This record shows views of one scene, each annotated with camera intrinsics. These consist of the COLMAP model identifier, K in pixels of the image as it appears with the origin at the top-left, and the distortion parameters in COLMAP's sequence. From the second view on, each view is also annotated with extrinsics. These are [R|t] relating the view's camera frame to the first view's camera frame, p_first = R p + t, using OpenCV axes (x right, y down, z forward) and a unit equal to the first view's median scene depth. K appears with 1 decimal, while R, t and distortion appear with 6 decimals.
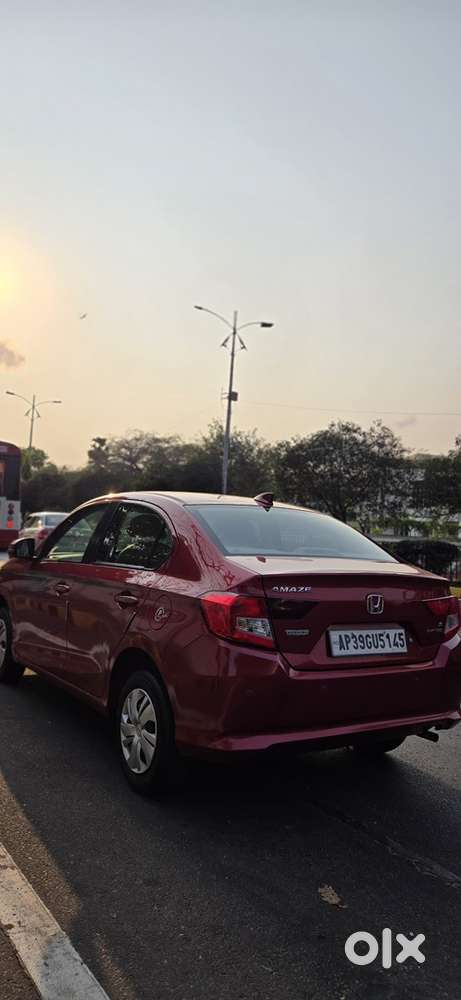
lens RADIAL K [[683.4, 0, 245.0], [0, 683.4, 495.9], [0, 0, 1]] dist [0.068797, -0.079455]
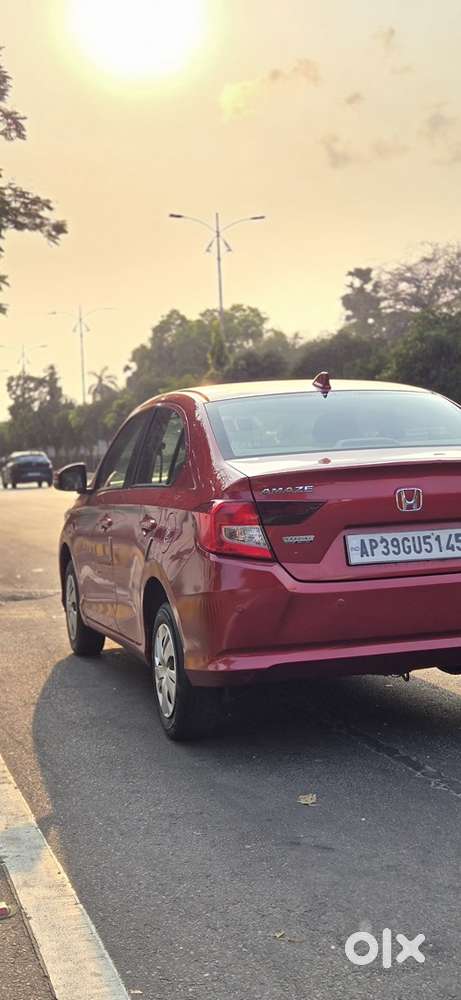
lens RADIAL K [[1367.7, 0, 255.4], [0, 1367.7, 502.6], [0, 0, 1]] dist [0.033944, -0.046480]
pose [[0.945335, -0.092205, -0.312793, 0.510293], [0.122283, 0.989433, 0.077904, 0.013481], [0.302304, -0.111894, 0.946621, -0.567019]]
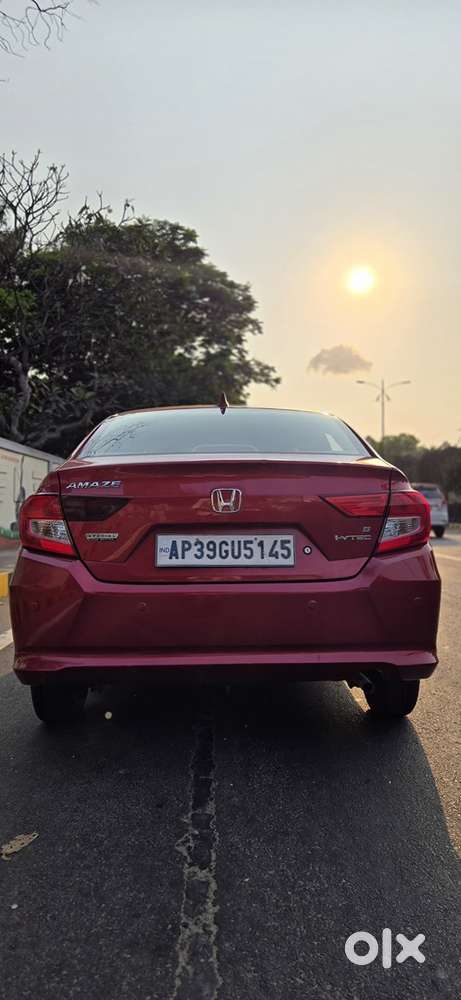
lens RADIAL K [[683.4, 0, 245.0], [0, 683.4, 495.9], [0, 0, 1]] dist [0.068797, -0.079455]
pose [[0.841303, -0.082491, -0.534232, 0.598064], [0.092725, 0.995662, -0.007718, 0.156818], [0.532551, -0.043043, 0.845302, 0.363207]]
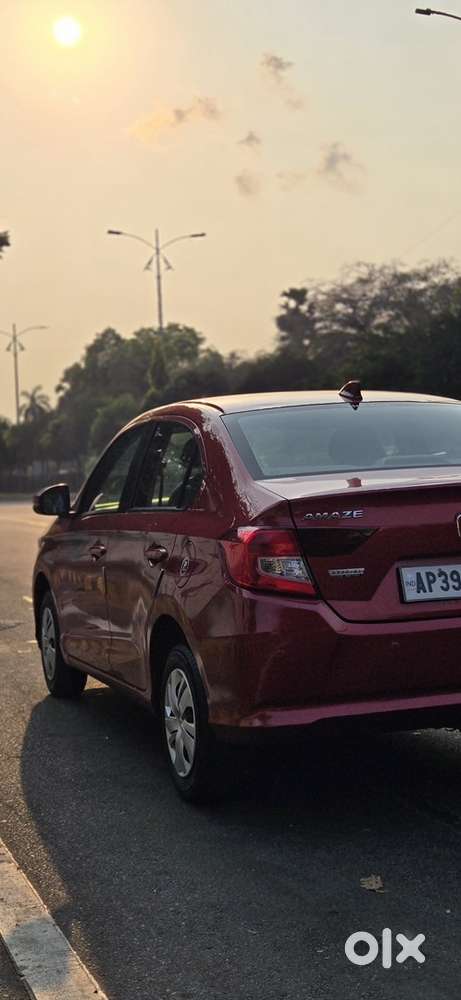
lens RADIAL K [[1367.7, 0, 255.4], [0, 1367.7, 502.6], [0, 0, 1]] dist [0.033944, -0.046480]
pose [[0.960358, -0.096299, -0.261610, 0.338418], [0.118110, 0.990605, 0.068933, 0.010960], [0.252514, -0.097099, 0.962709, -0.391710]]
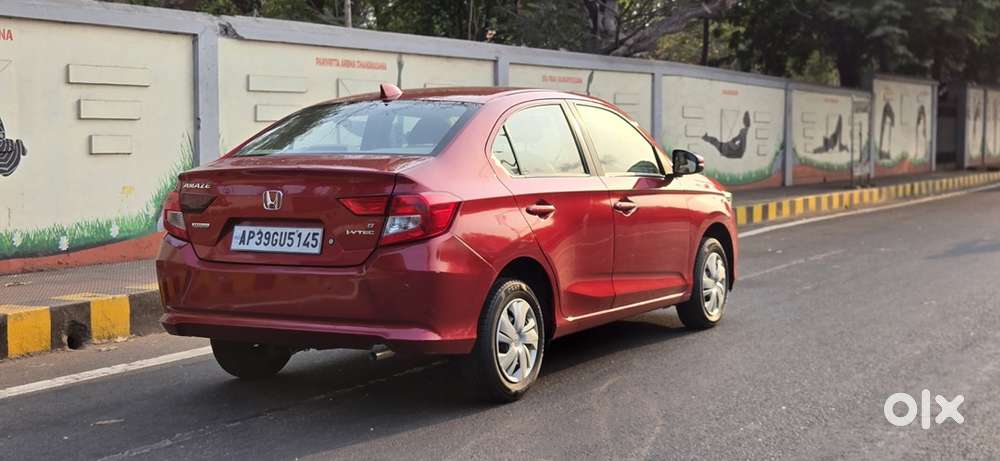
lens RADIAL K [[1367.7, 0, 500.0], [0, 1367.7, 230.5], [0, 0, 1]] dist [0.033944, -0.046480]
pose [[0.431663, -0.009362, -0.901986, 1.990274], [0.095024, 0.994854, 0.035150, 0.159553], [0.897016, -0.100884, 0.430331, 0.451724]]
